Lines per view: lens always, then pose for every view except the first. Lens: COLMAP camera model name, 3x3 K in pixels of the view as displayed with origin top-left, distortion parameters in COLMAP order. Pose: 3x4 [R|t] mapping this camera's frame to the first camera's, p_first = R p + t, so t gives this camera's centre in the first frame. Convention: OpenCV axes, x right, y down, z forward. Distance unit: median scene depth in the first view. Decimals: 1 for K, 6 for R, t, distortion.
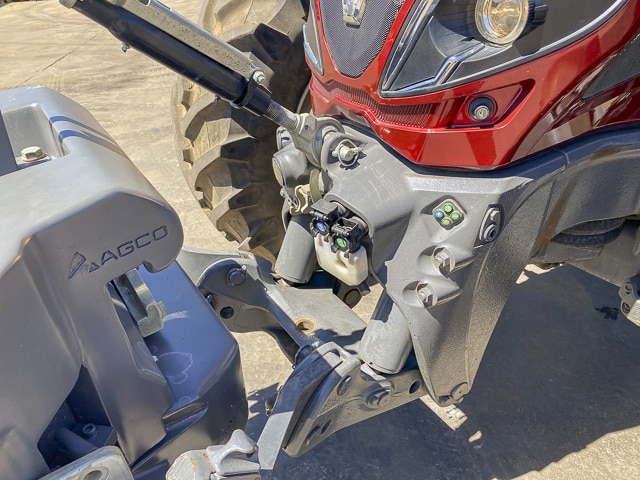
lens RADIAL K [[481.4, 0, 320.2], [0, 481.4, 241.1], [0, 0, 1]] dist [0.057462, 0.003182]
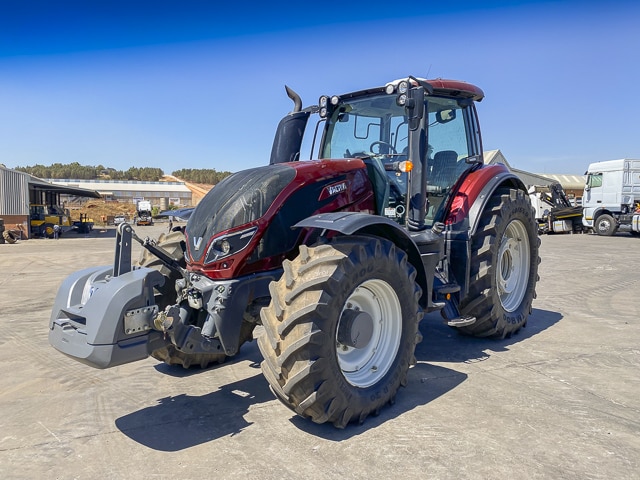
lens RADIAL K [[481.4, 0, 320.7], [0, 481.4, 239.3], [0, 0, 1]] dist [0.057462, 0.003182]
pose [[0.963437, -0.008896, 0.267789, -0.023494], [0.135027, 0.879376, -0.456580, 1.594771], [-0.231425, 0.476045, 0.848424, -2.977196]]
